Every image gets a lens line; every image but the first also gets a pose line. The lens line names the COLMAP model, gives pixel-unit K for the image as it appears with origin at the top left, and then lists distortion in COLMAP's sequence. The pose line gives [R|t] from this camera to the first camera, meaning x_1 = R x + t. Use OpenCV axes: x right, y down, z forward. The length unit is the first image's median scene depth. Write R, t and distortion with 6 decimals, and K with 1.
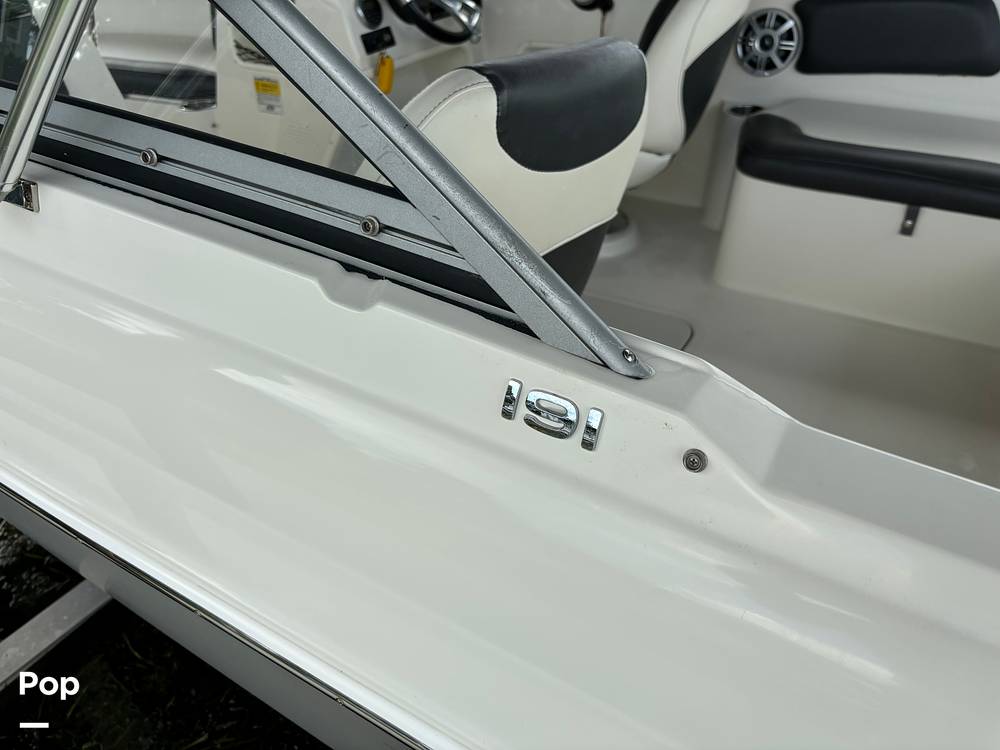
lens RADIAL K [[758.4, 0, 493.3], [0, 758.4, 382.4], [0, 0, 1]] dist [0.057833, -0.080345]
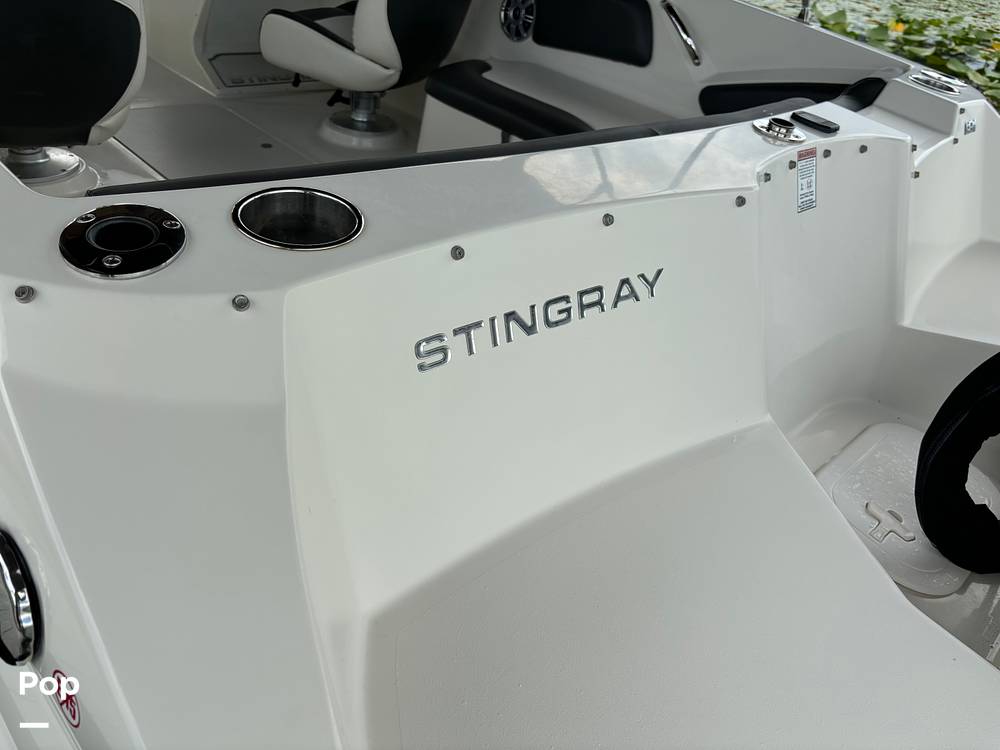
lens RADIAL K [[758.4, 0, 493.3], [0, 758.4, 382.4], [0, 0, 1]] dist [0.057833, -0.080345]
pose [[0.948090, 0.291213, -0.127752, 0.817598], [-0.294740, 0.955533, -0.009204, 0.192198], [0.119391, 0.046380, 0.991763, -0.268206]]
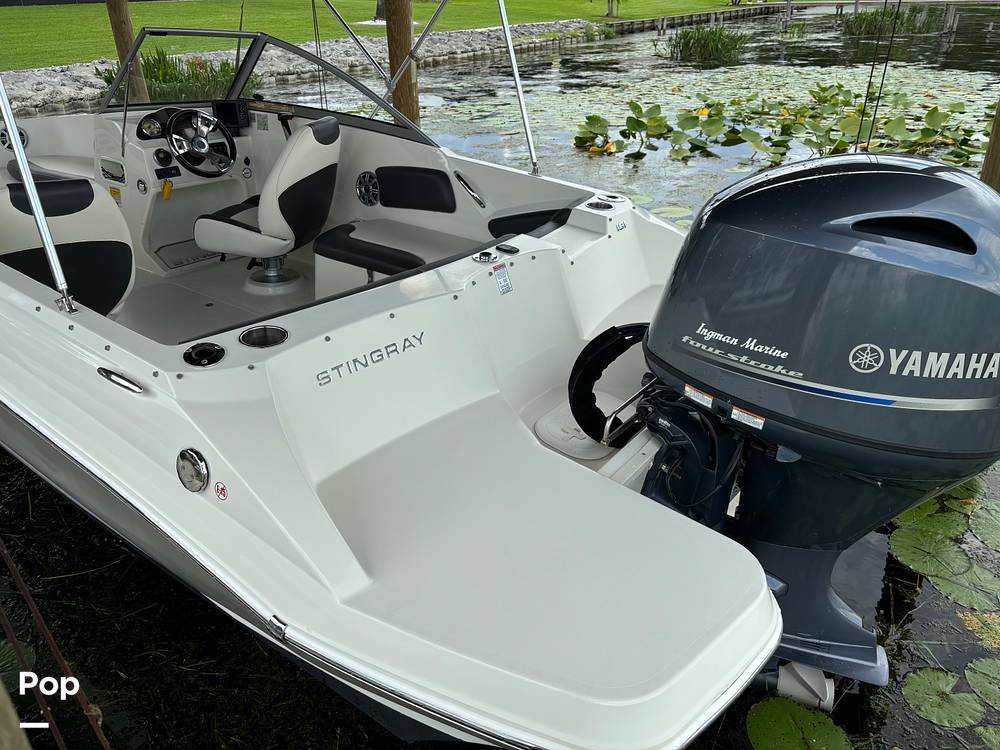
lens RADIAL K [[763.1, 0, 500.0], [0, 763.1, 375.0], [0, 0, 1]] dist [0.023612, -0.001839]
pose [[0.993948, 0.086820, -0.067303, 1.047780], [-0.096631, 0.982413, -0.159770, 0.327263], [0.052248, 0.165306, 0.984857, -0.911648]]
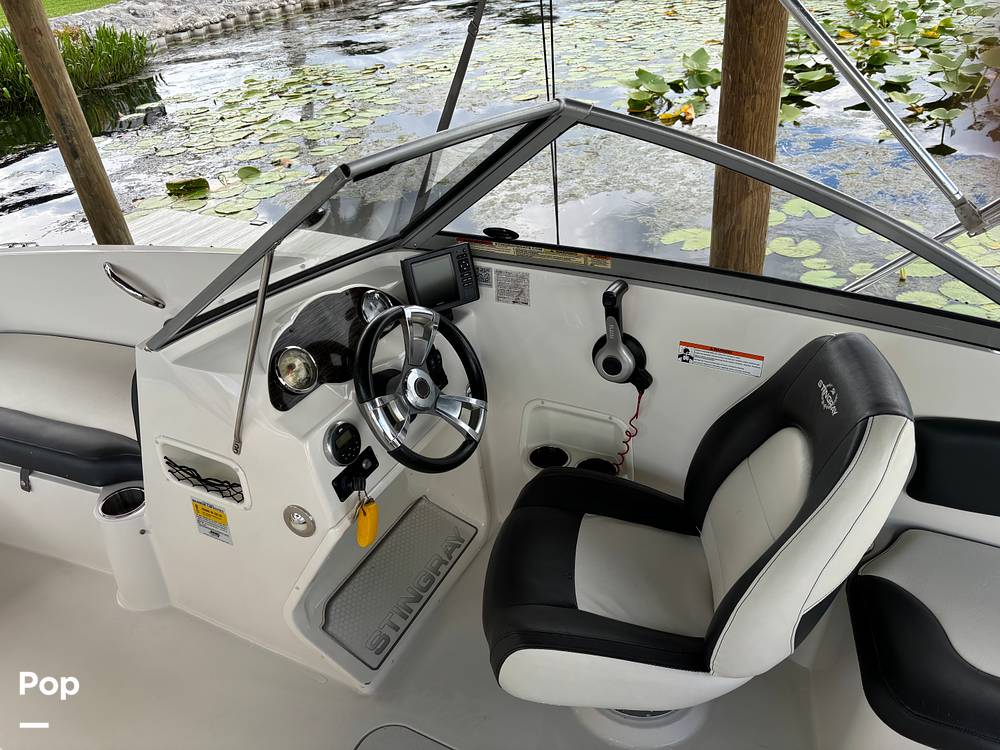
lens RADIAL K [[758.4, 0, 493.3], [0, 758.4, 382.4], [0, 0, 1]] dist [0.057833, -0.080345]
pose [[0.997935, -0.049390, 0.041067, -0.051862], [0.051800, 0.996863, -0.059840, -0.617539], [-0.037982, 0.061843, 0.997363, 0.307854]]
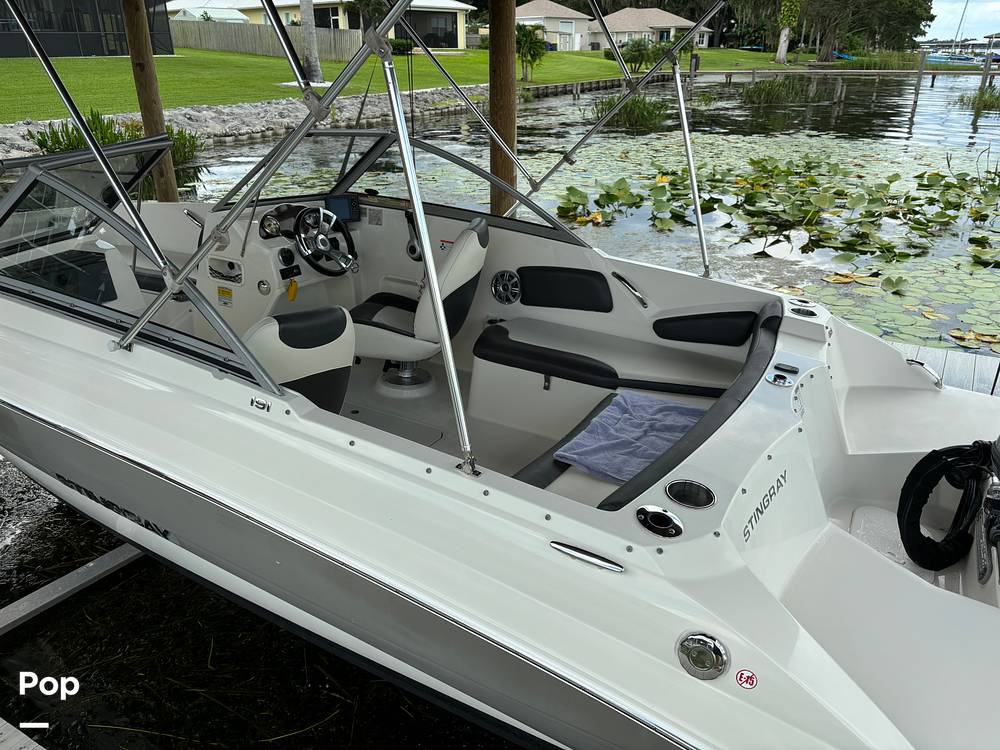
lens RADIAL K [[763.1, 0, 500.0], [0, 763.1, 375.0], [0, 0, 1]] dist [0.023612, -0.001839]
pose [[0.997239, 0.051365, 0.053628, 0.321958], [-0.037664, 0.972261, -0.230847, 0.226153], [-0.063998, 0.228190, 0.971511, -0.897974]]
